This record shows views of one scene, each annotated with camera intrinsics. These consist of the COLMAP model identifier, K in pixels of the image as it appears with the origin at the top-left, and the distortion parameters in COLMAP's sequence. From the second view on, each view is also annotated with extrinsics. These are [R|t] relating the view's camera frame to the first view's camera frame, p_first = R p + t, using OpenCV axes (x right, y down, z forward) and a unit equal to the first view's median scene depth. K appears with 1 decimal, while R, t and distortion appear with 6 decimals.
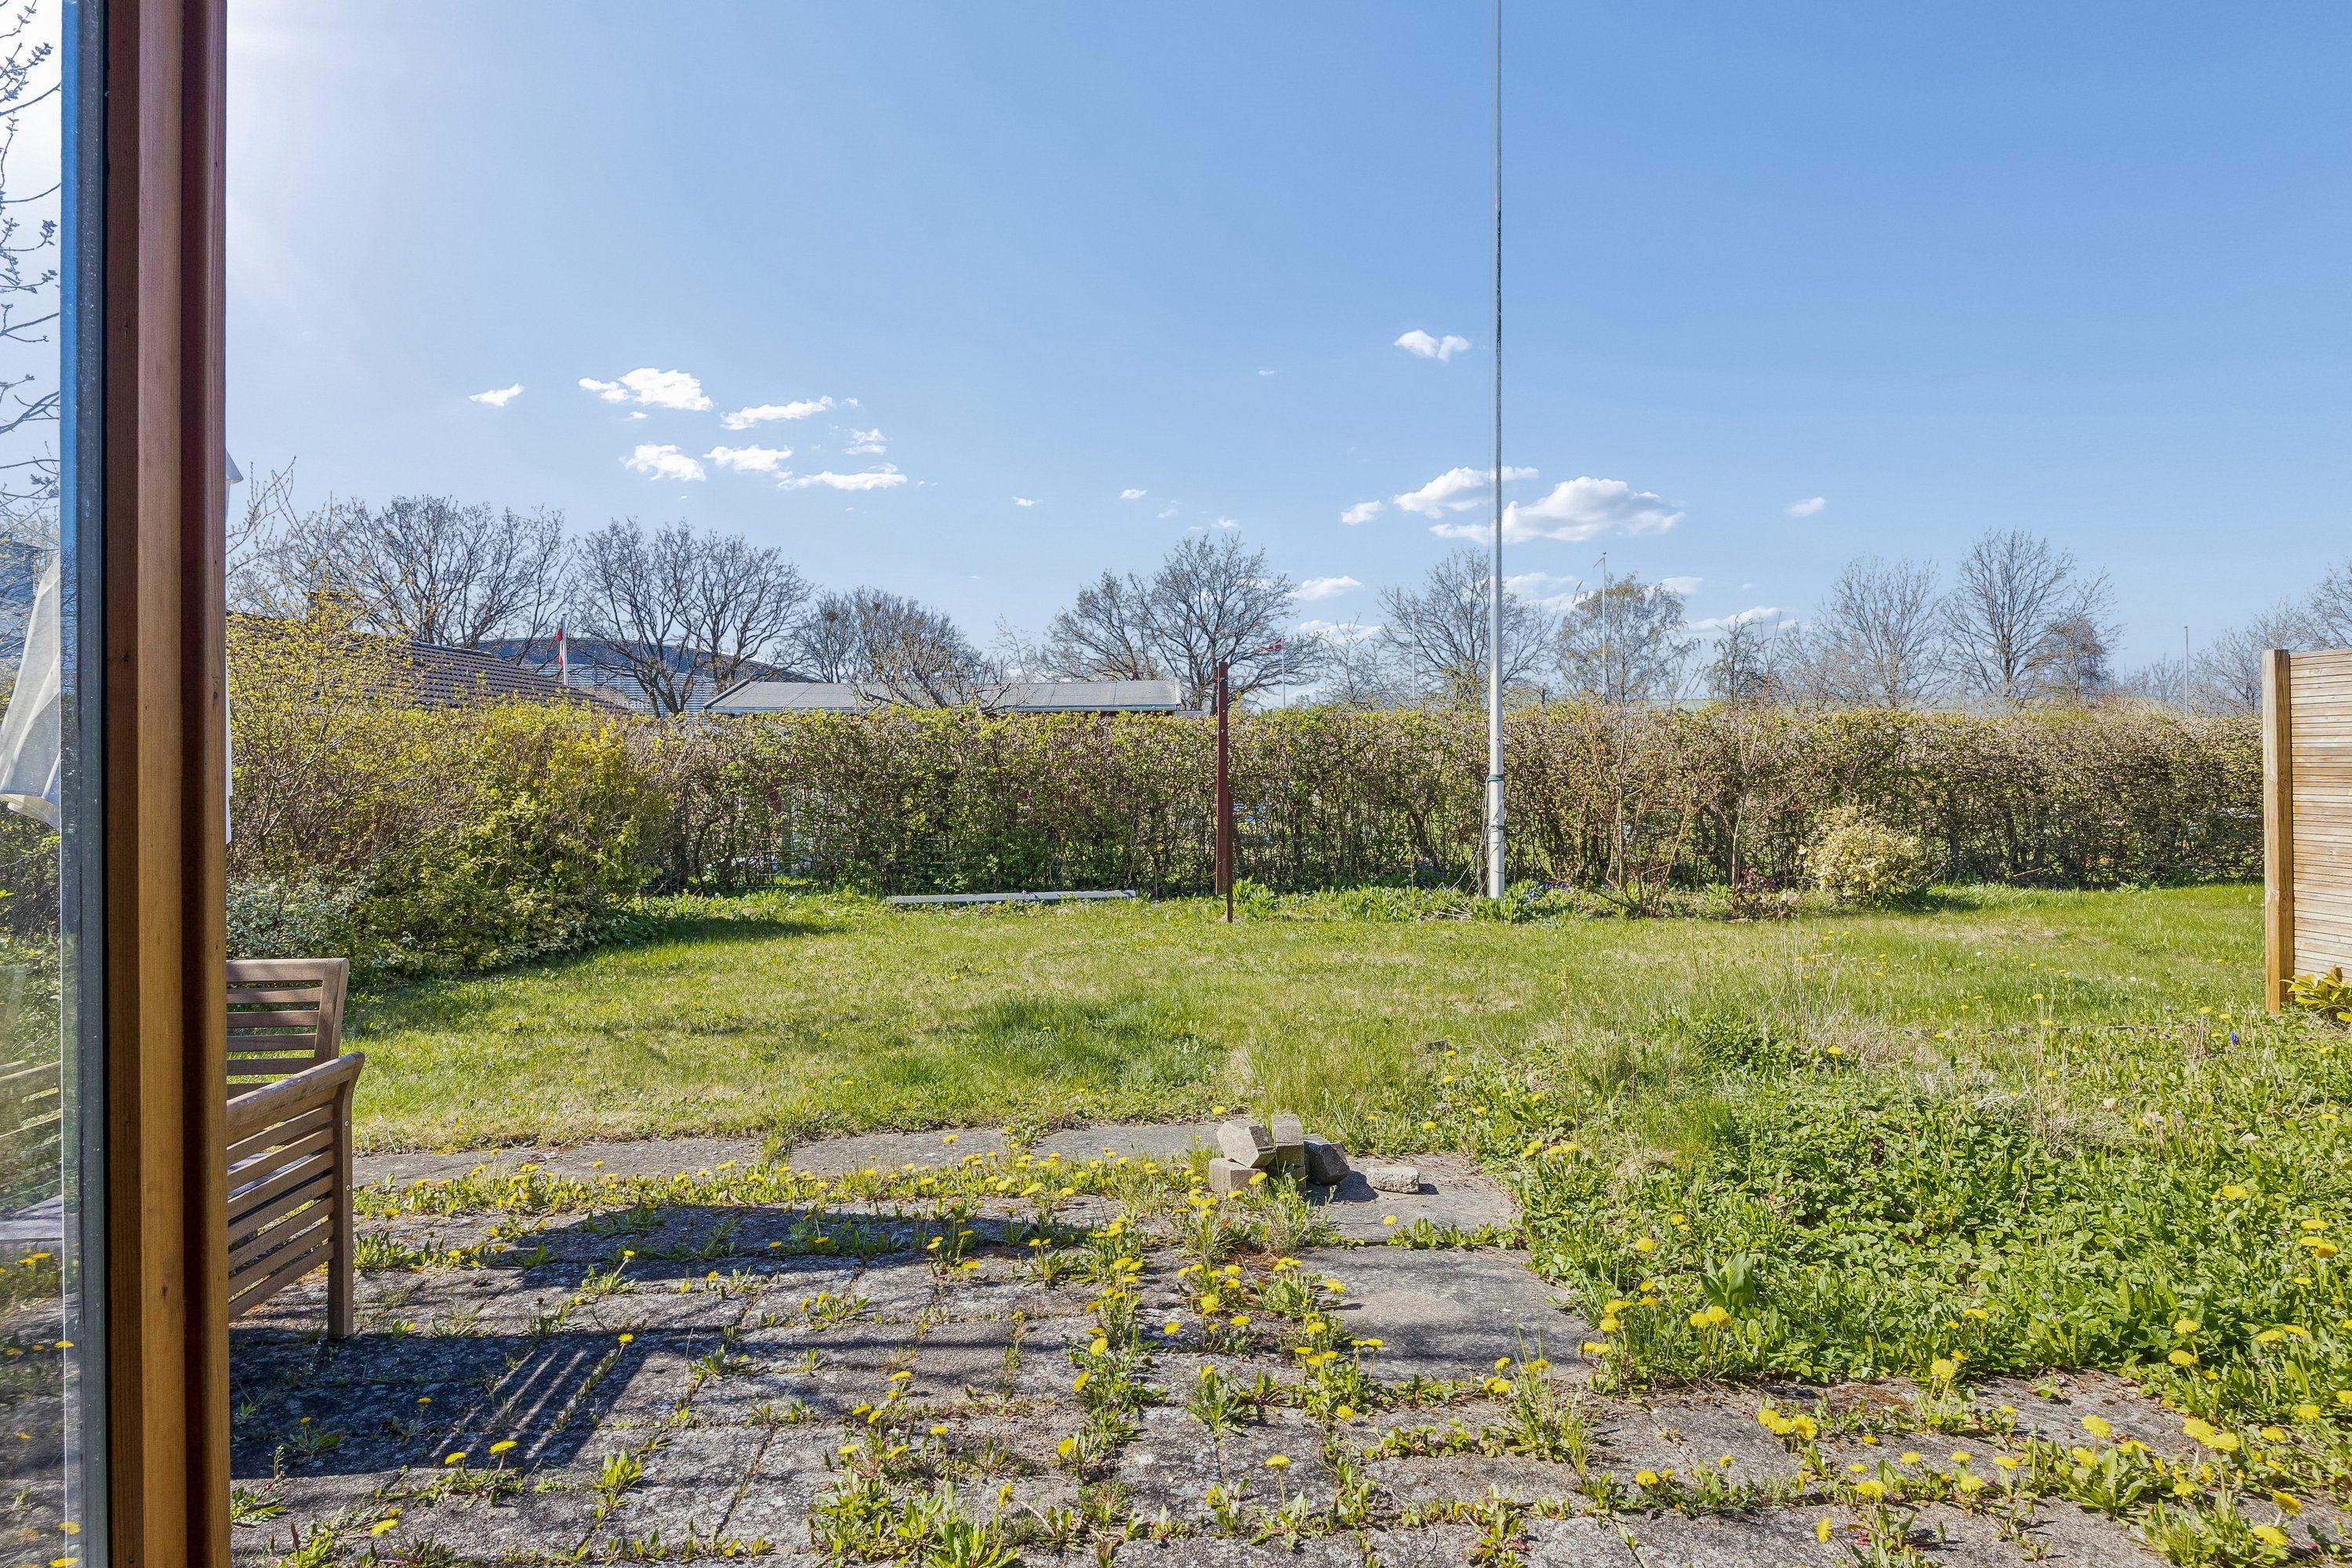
lens RADIAL K [[1273.0, 0, 1172.1], [0, 1273.0, 769.4], [0, 0, 1]] dist [-0.020168, -0.000020]
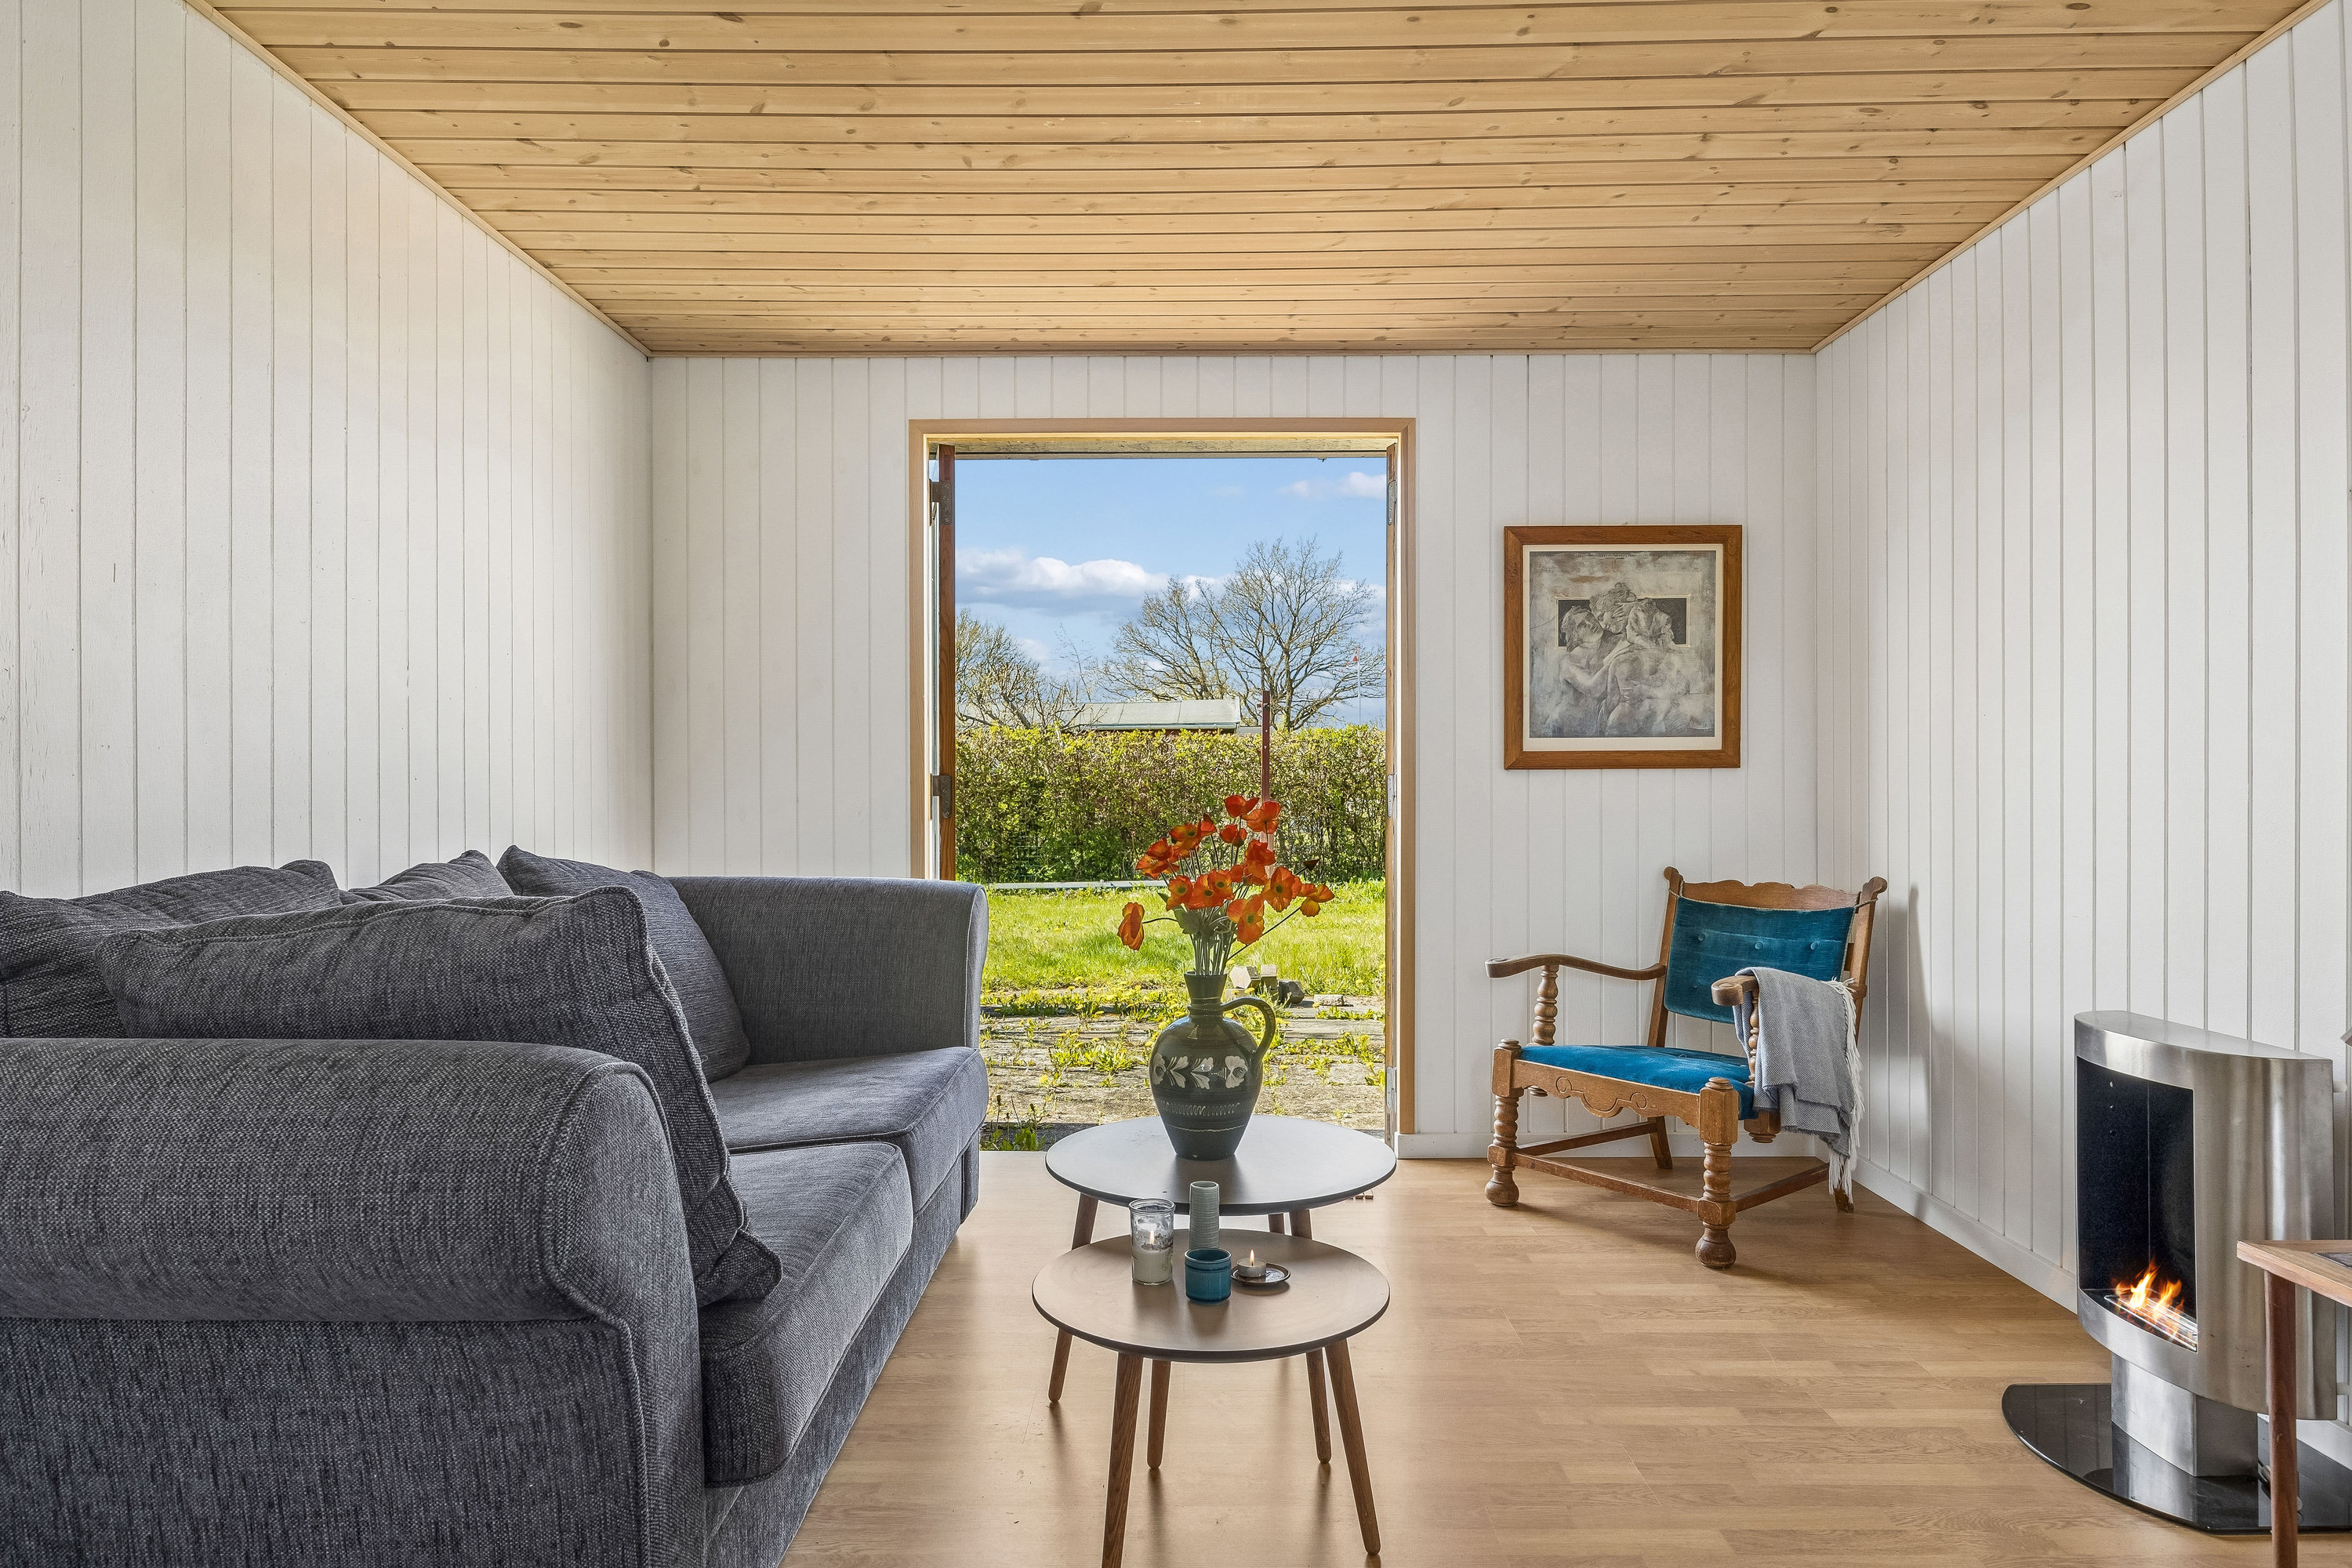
lens RADIAL K [[1470.4, 0, 1163.1], [0, 1470.4, 772.4], [0, 0, 1]] dist [0.008328, 0.000946]
pose [[0.998286, 0.000703, -0.058520, 0.020697], [-0.001492, 0.999909, -0.013431, 0.011302], [0.058505, 0.013495, 0.998196, -0.349570]]
